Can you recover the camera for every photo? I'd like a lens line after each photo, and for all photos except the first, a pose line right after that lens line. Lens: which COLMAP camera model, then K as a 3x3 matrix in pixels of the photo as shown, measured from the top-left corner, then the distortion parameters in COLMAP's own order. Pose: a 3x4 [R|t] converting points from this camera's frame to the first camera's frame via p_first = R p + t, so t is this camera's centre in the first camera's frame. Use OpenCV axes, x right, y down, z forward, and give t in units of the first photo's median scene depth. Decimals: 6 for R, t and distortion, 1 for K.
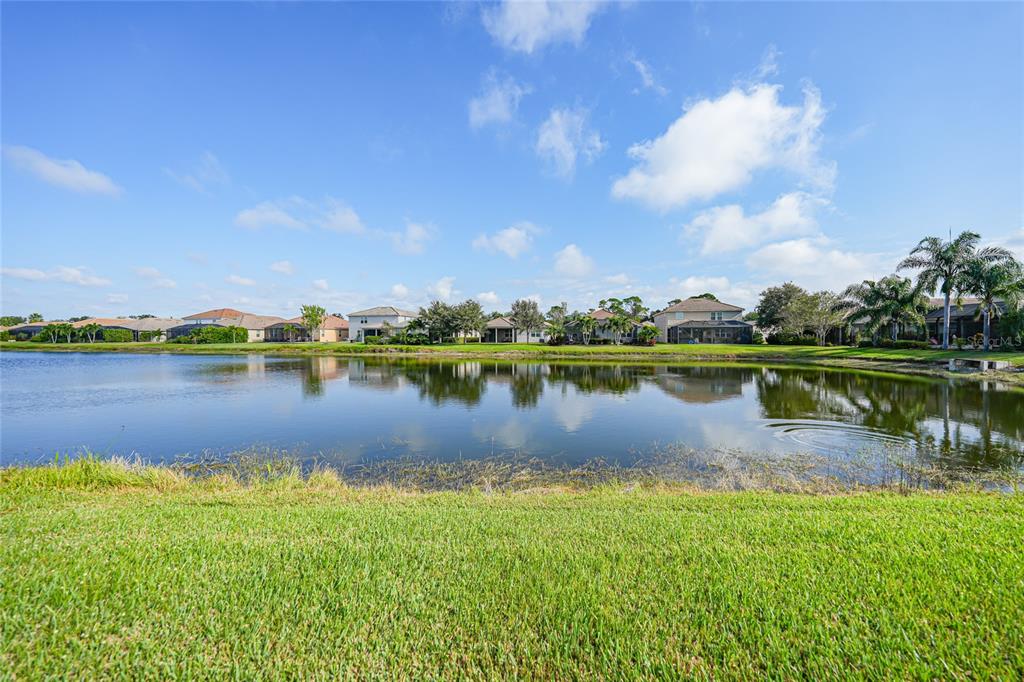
lens RADIAL K [[357.1, 0, 510.4], [0, 357.1, 338.9], [0, 0, 1]] dist [-0.020491, 0.002936]
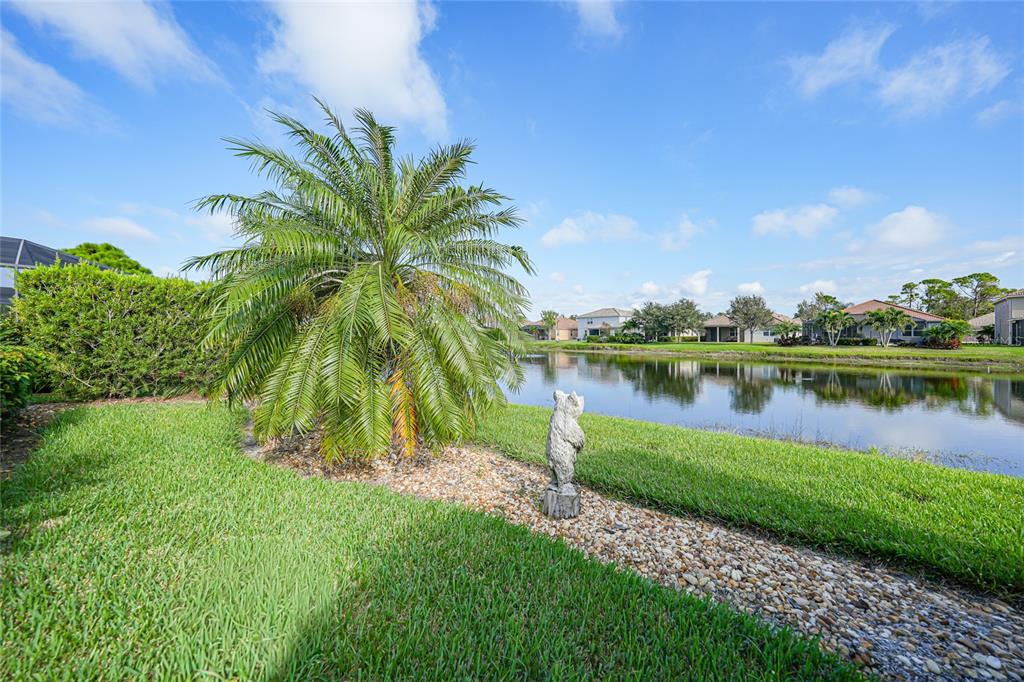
lens RADIAL K [[357.1, 0, 518.8], [0, 357.1, 342.8], [0, 0, 1]] dist [-0.020491, 0.002936]
pose [[0.804521, 0.009811, -0.593843, 0.104027], [0.000529, 0.999851, 0.017236, -0.004432], [0.593924, -0.014181, 0.804396, -0.068427]]
